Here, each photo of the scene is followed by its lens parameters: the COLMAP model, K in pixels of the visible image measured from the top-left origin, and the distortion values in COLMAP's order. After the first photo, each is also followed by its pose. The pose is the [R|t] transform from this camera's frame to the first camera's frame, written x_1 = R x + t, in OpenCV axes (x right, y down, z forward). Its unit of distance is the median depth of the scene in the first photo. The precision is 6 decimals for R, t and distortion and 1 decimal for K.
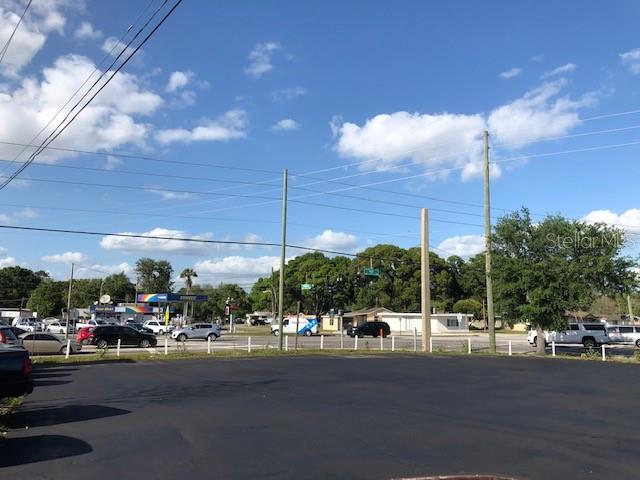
lens RADIAL K [[521.8, 0, 328.9], [0, 521.8, 234.6], [0, 0, 1]] dist [0.047739, -0.061665]
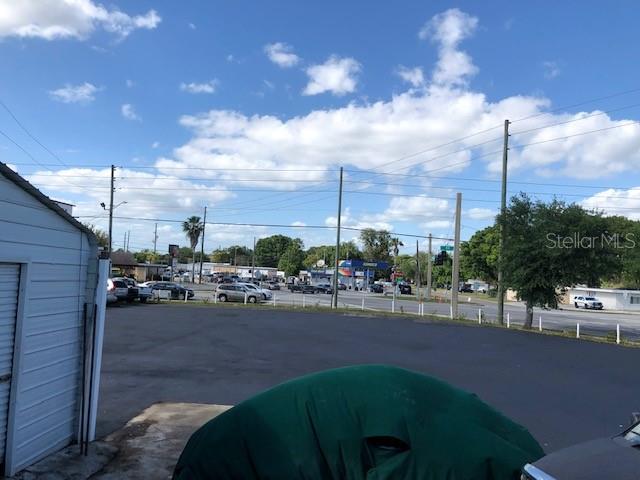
lens RADIAL K [[521.8, 0, 323.8], [0, 521.8, 227.8], [0, 0, 1]] dist [0.047739, -0.061665]
pose [[0.868103, -0.005795, -0.496350, 0.185890], [0.032069, 0.998498, 0.044430, -0.013540], [0.495347, -0.054487, 0.866985, -0.046819]]
